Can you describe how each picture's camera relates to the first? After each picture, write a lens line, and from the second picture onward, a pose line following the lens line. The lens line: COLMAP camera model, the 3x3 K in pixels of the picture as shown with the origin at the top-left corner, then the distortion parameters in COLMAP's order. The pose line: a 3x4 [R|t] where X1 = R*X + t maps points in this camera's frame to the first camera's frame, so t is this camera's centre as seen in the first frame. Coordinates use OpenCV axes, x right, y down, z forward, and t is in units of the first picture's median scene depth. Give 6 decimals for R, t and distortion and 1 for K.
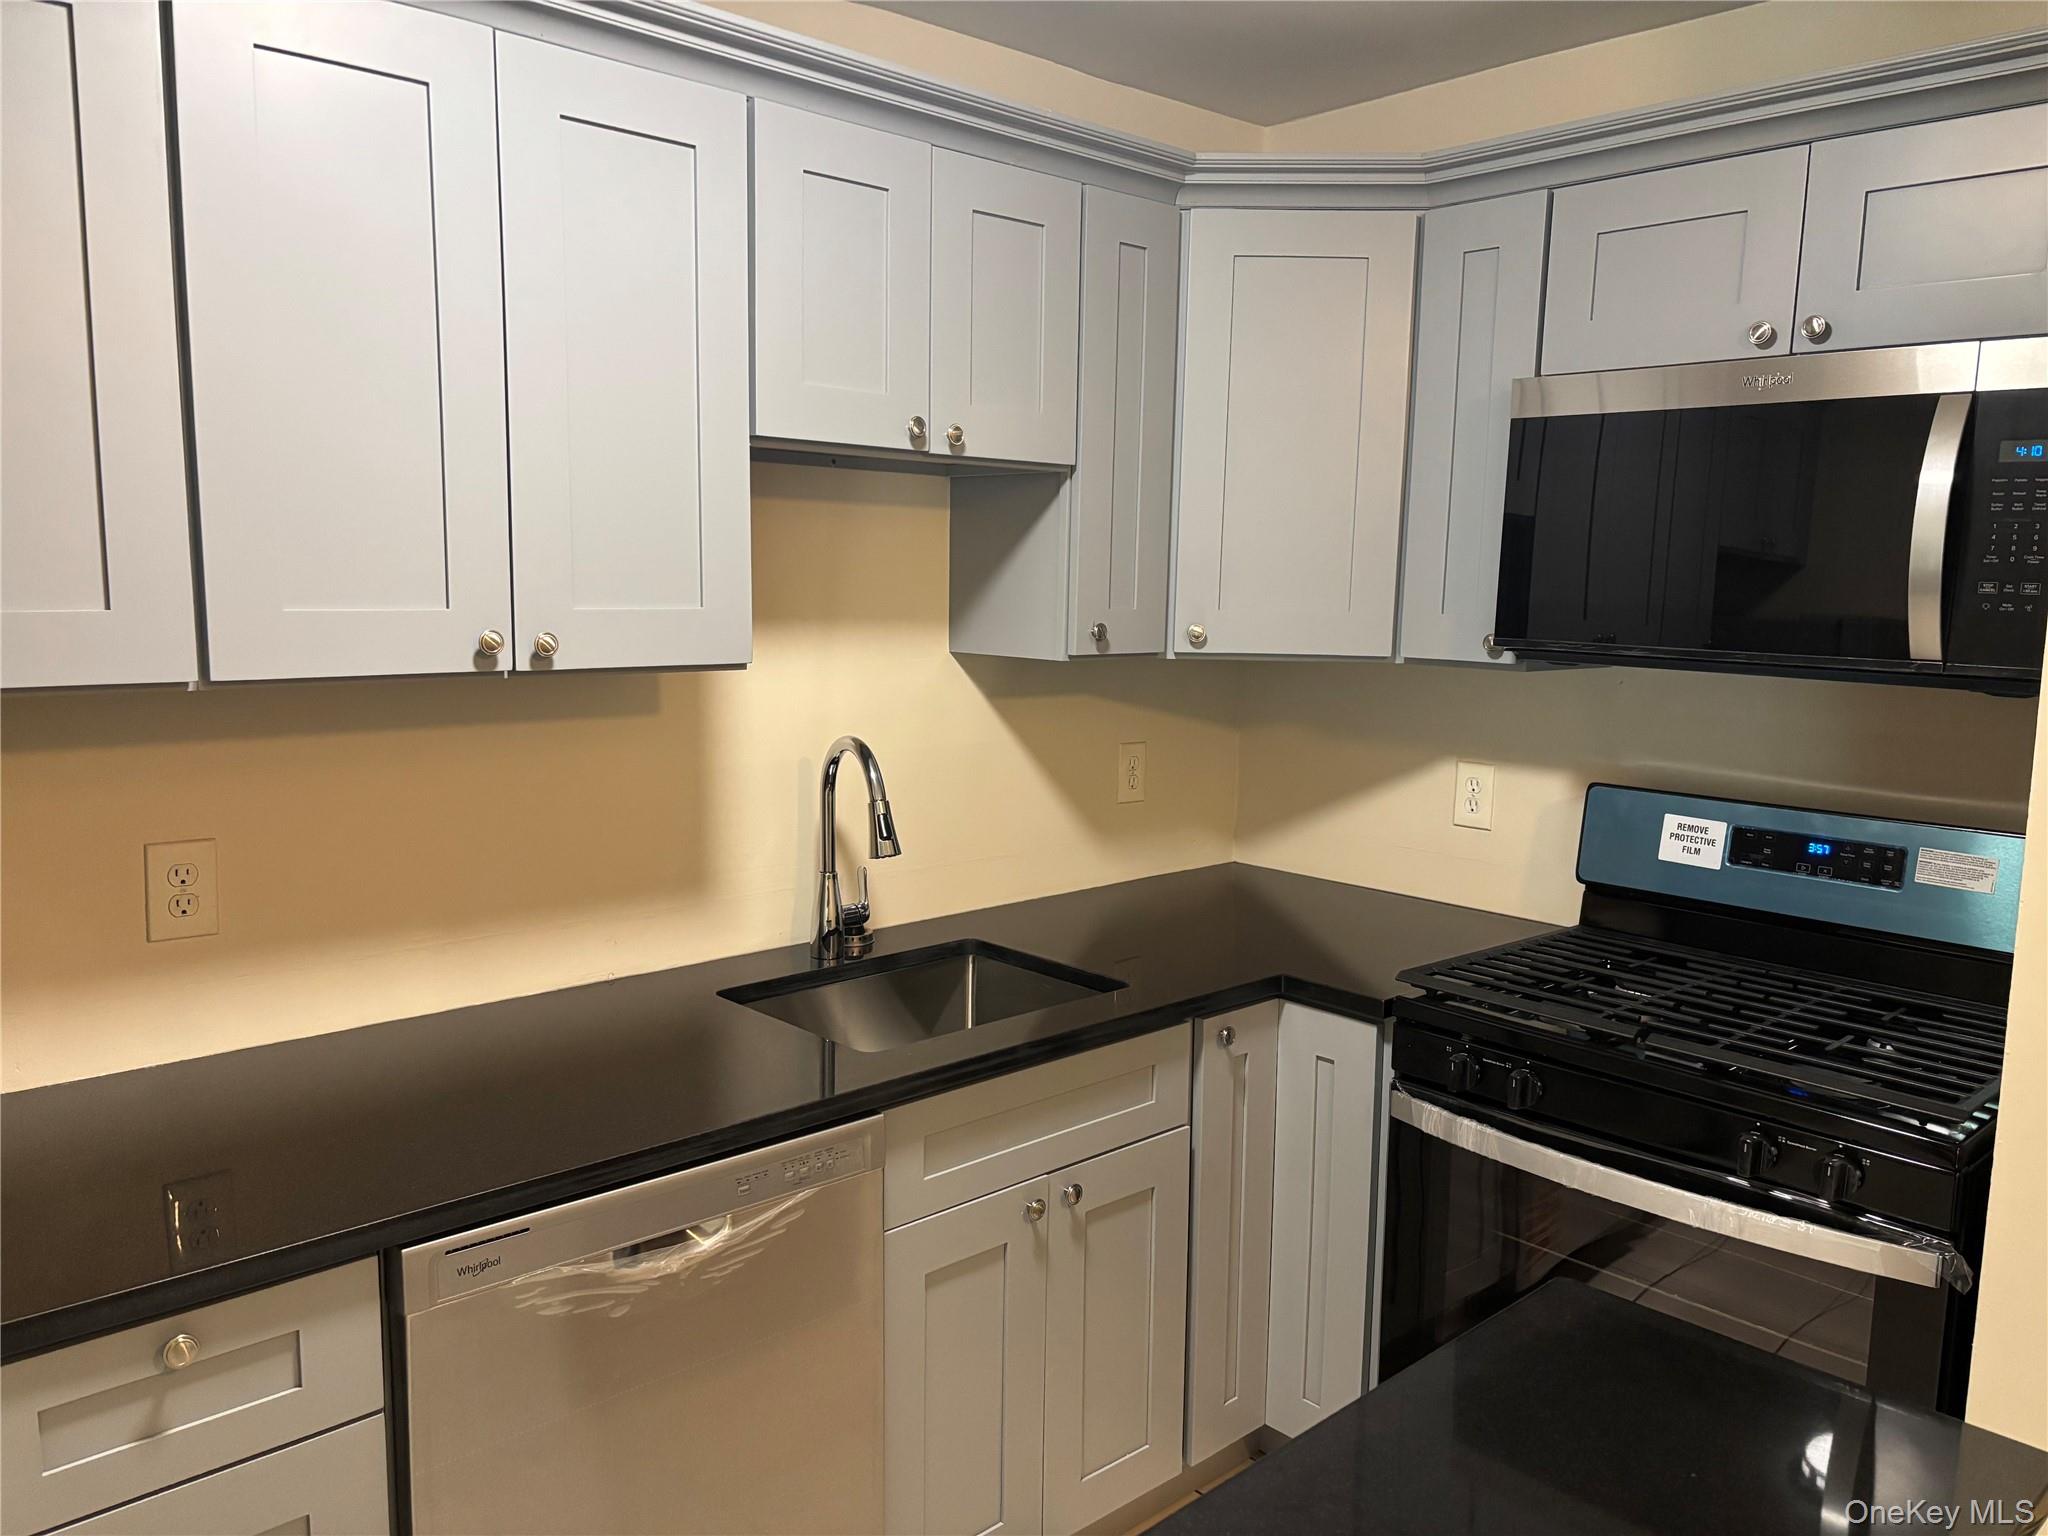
lens RADIAL K [[1555.6, 0, 1028.3], [0, 1555.6, 765.5], [0, 0, 1]] dist [0.037104, -0.013115]
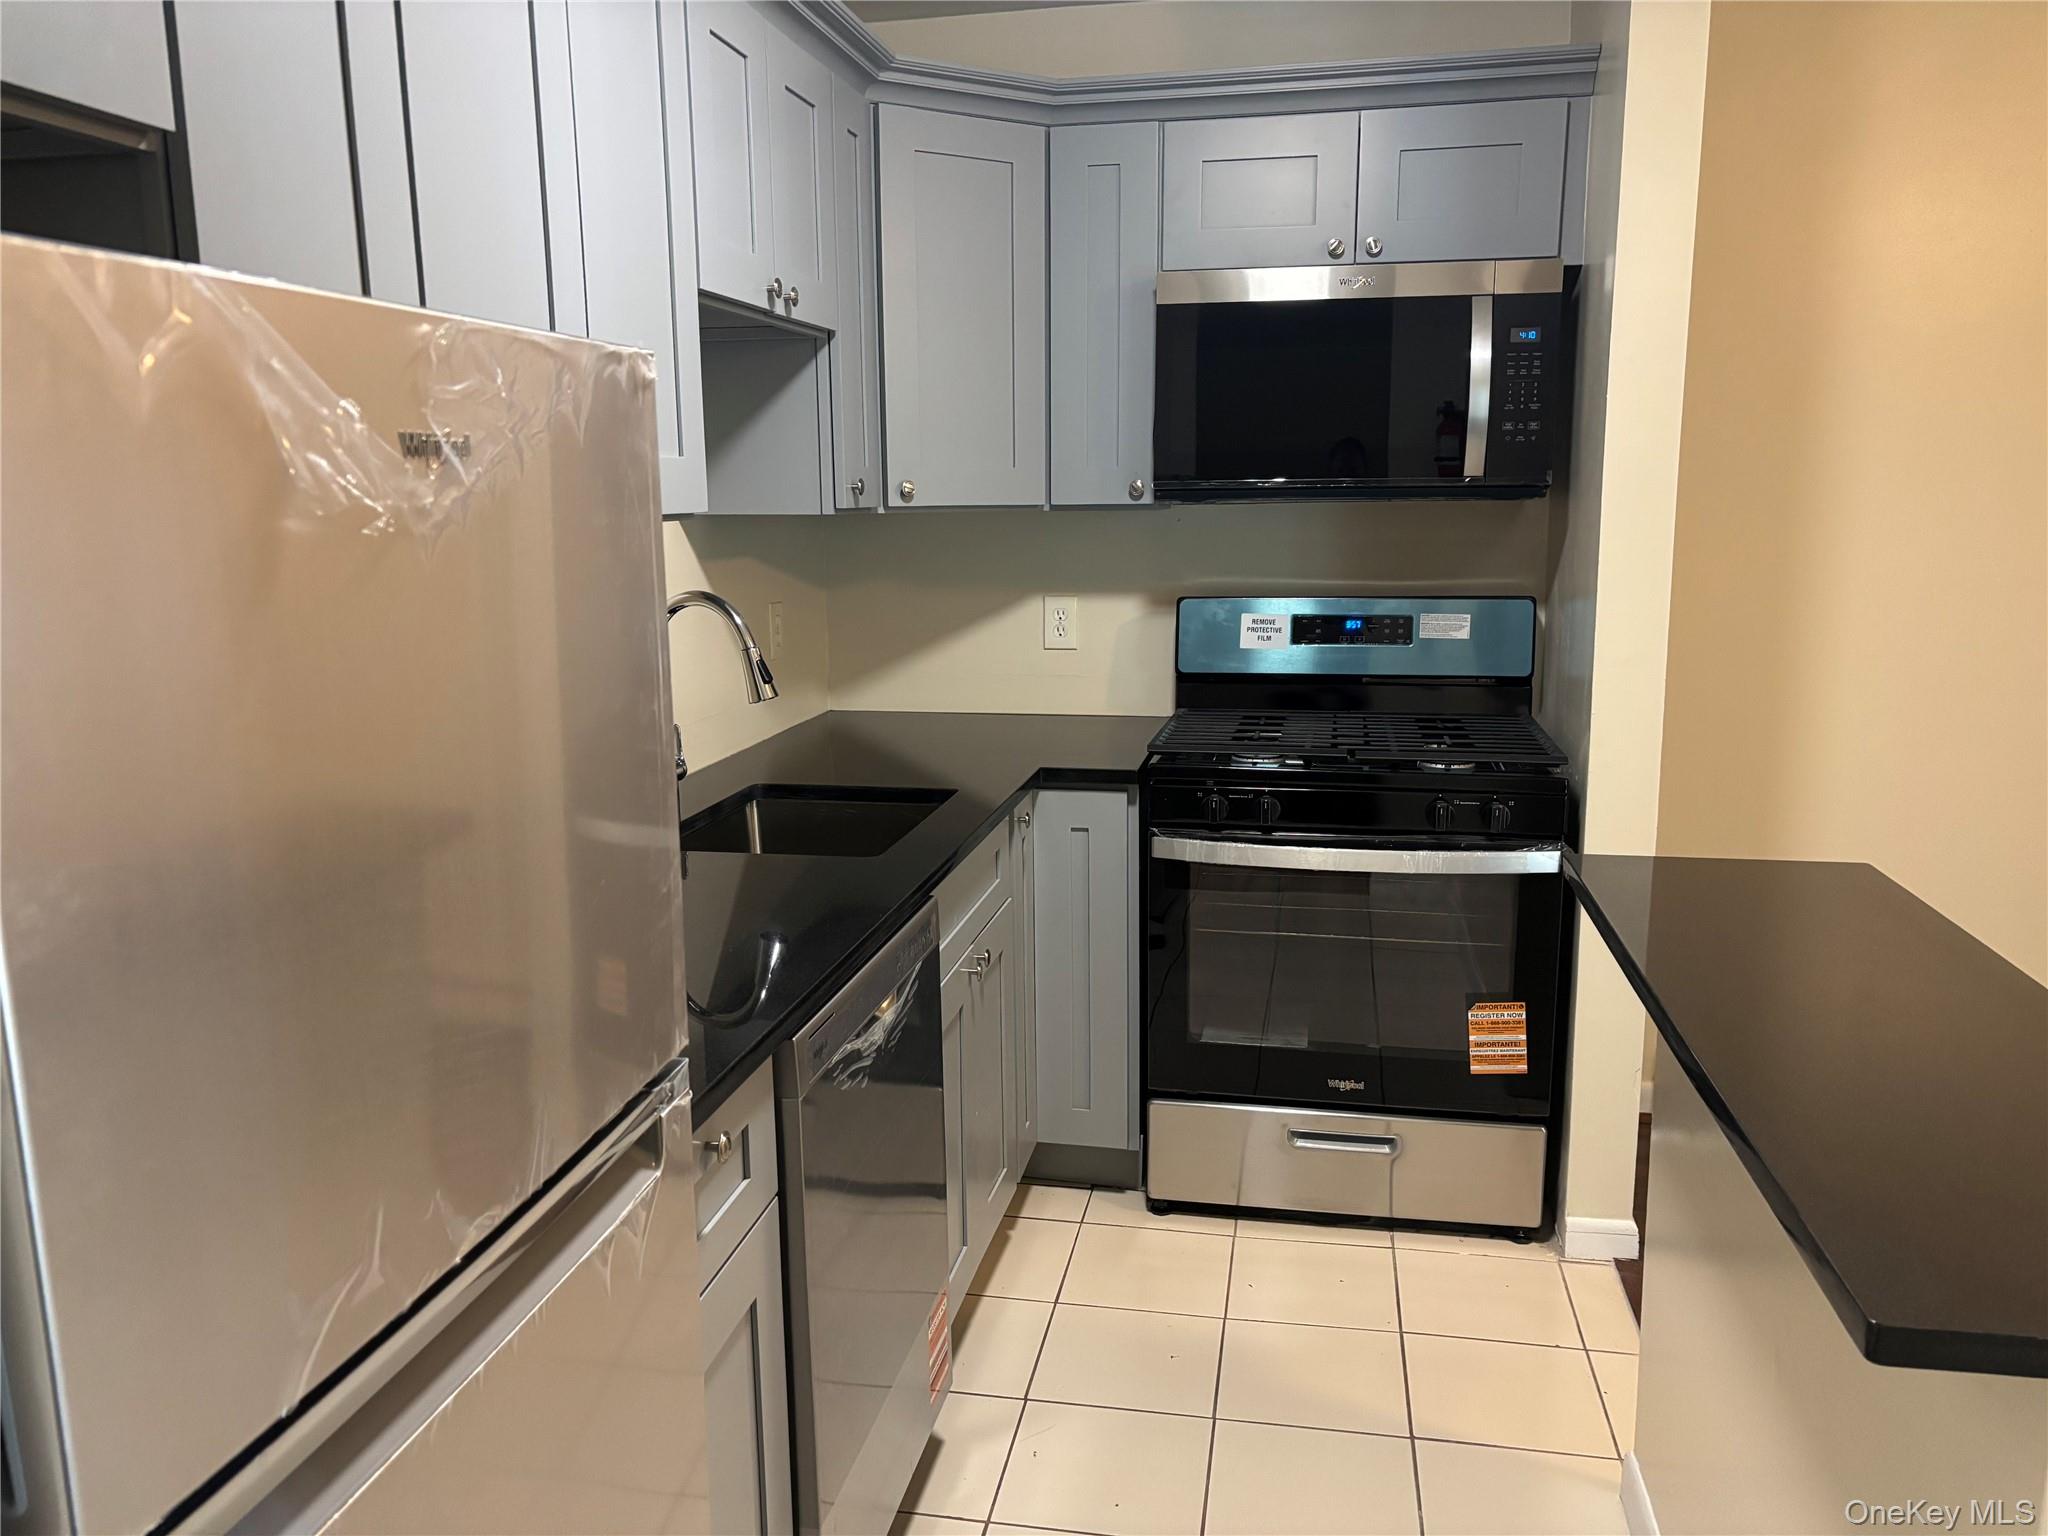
lens RADIAL K [[1555.6, 0, 1011.5], [0, 1555.6, 783.8], [0, 0, 1]] dist [0.037104, -0.013115]
pose [[0.808505, -0.136729, 0.572385, -0.567944], [0.102152, 0.990477, 0.092309, 0.034068], [-0.579556, -0.016162, 0.814772, 0.029995]]
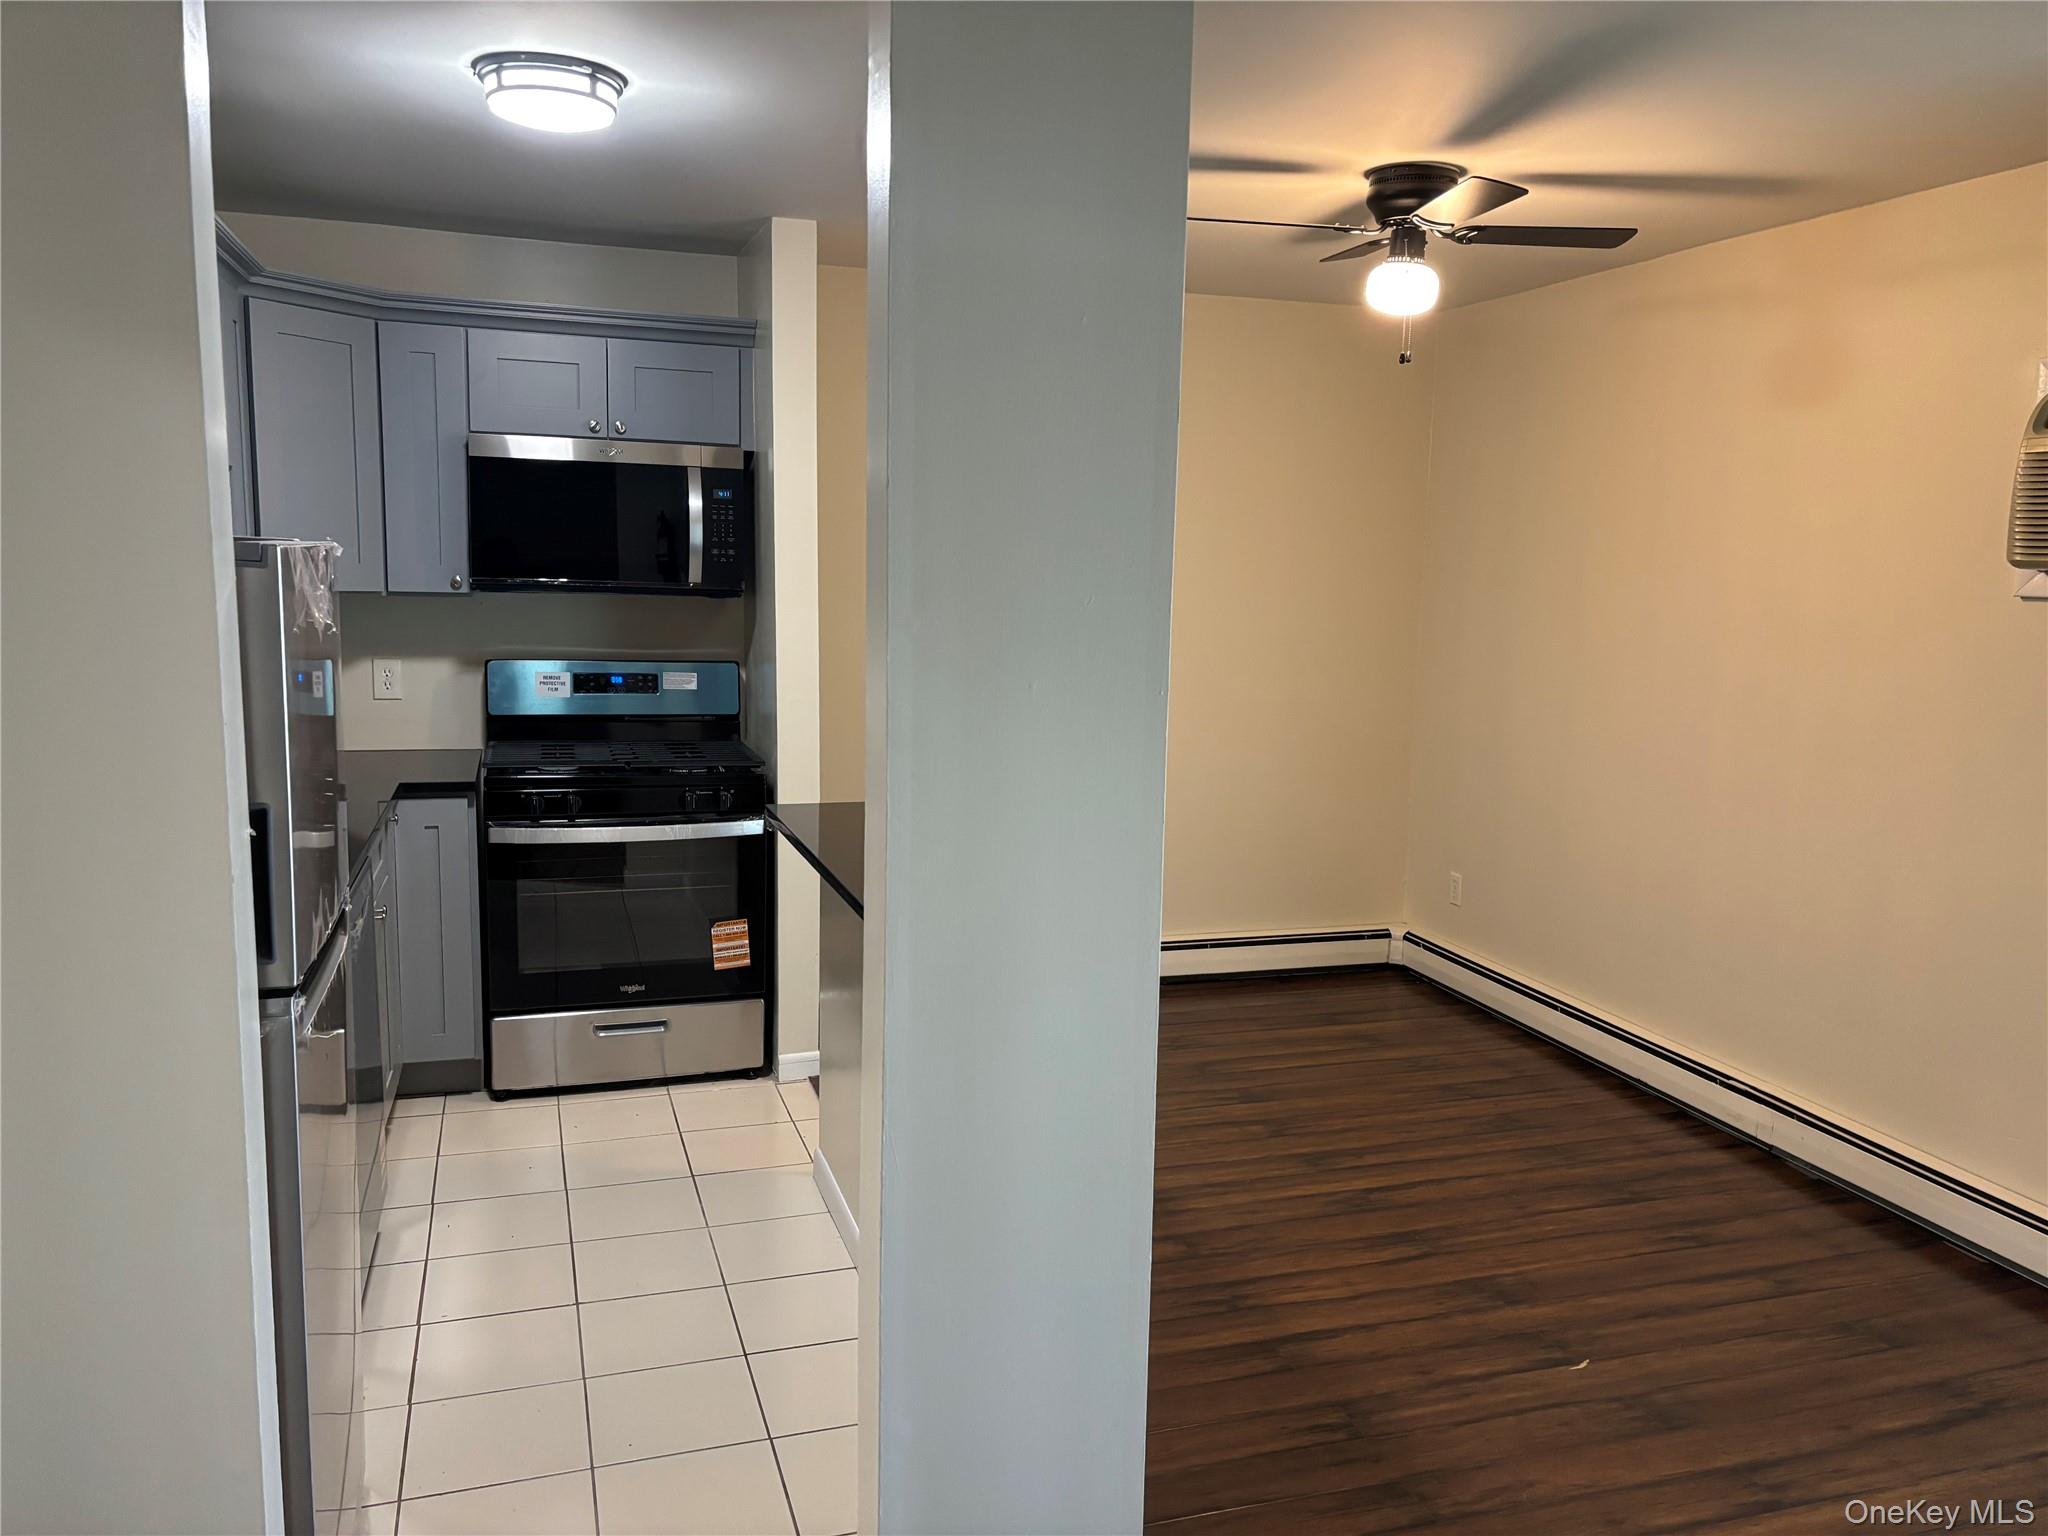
lens RADIAL K [[1555.6, 0, 1042.8], [0, 1555.6, 794.9], [0, 0, 1]] dist [0.037104, -0.013115]
pose [[0.411290, -0.143495, 0.900139, -1.103945], [0.100769, 0.988635, 0.111559, 0.030837], [-0.905917, 0.044823, 0.421076, -0.341901]]
